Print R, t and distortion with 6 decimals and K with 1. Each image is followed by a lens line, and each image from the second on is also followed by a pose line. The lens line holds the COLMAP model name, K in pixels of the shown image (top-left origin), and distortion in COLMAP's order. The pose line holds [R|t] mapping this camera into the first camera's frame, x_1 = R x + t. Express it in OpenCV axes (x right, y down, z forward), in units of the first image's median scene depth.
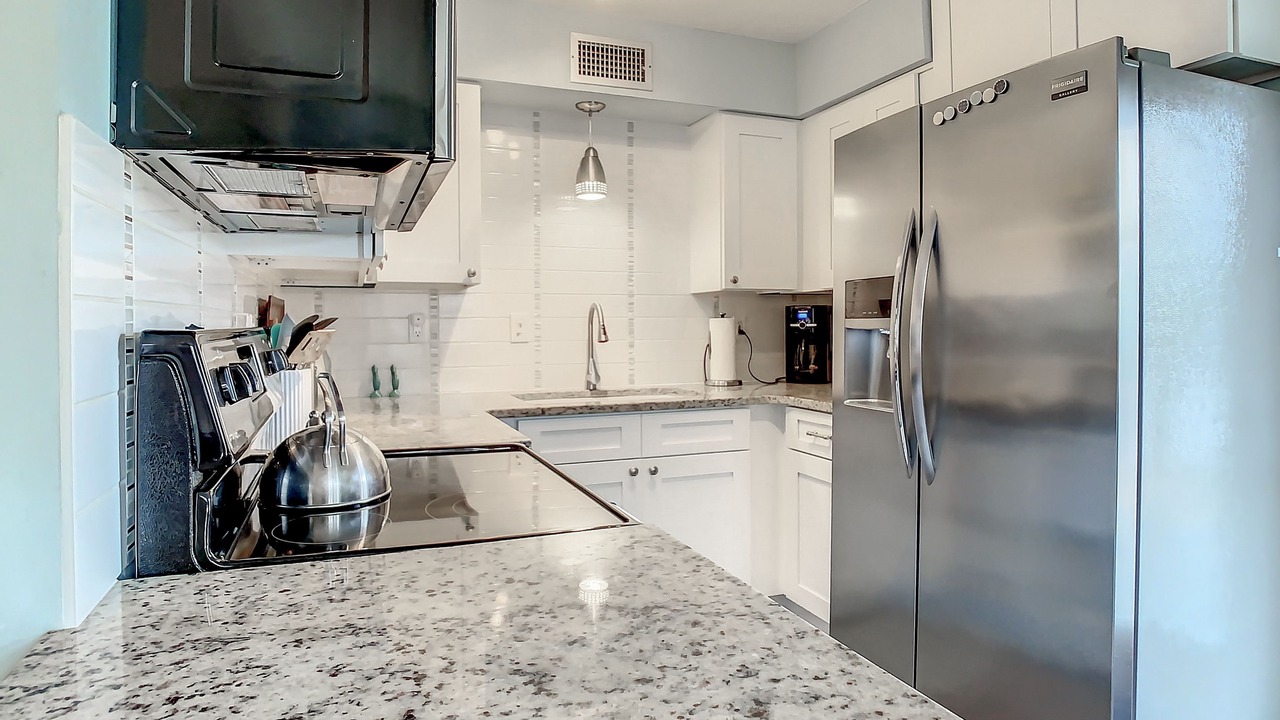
lens RADIAL K [[711.4, 0, 638.0], [0, 711.4, 331.1], [0, 0, 1]] dist [-0.002656, -0.000214]
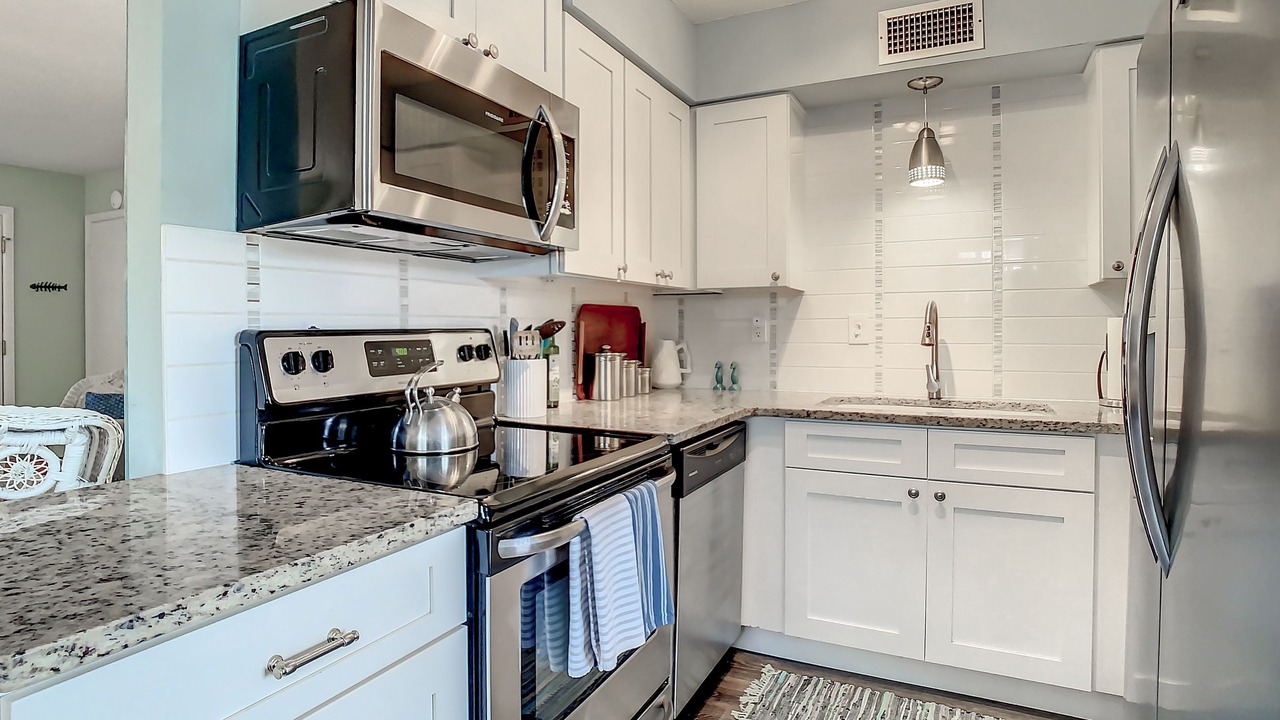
lens RADIAL K [[697.0, 0, 637.4], [0, 697.0, 334.2], [0, 0, 1]] dist [-0.042316, -0.000122]
pose [[0.668173, 0.009543, -0.743945, 0.364883], [-0.007423, 0.999953, 0.006161, -0.001109], [0.743969, 0.001406, 0.668213, 0.159956]]
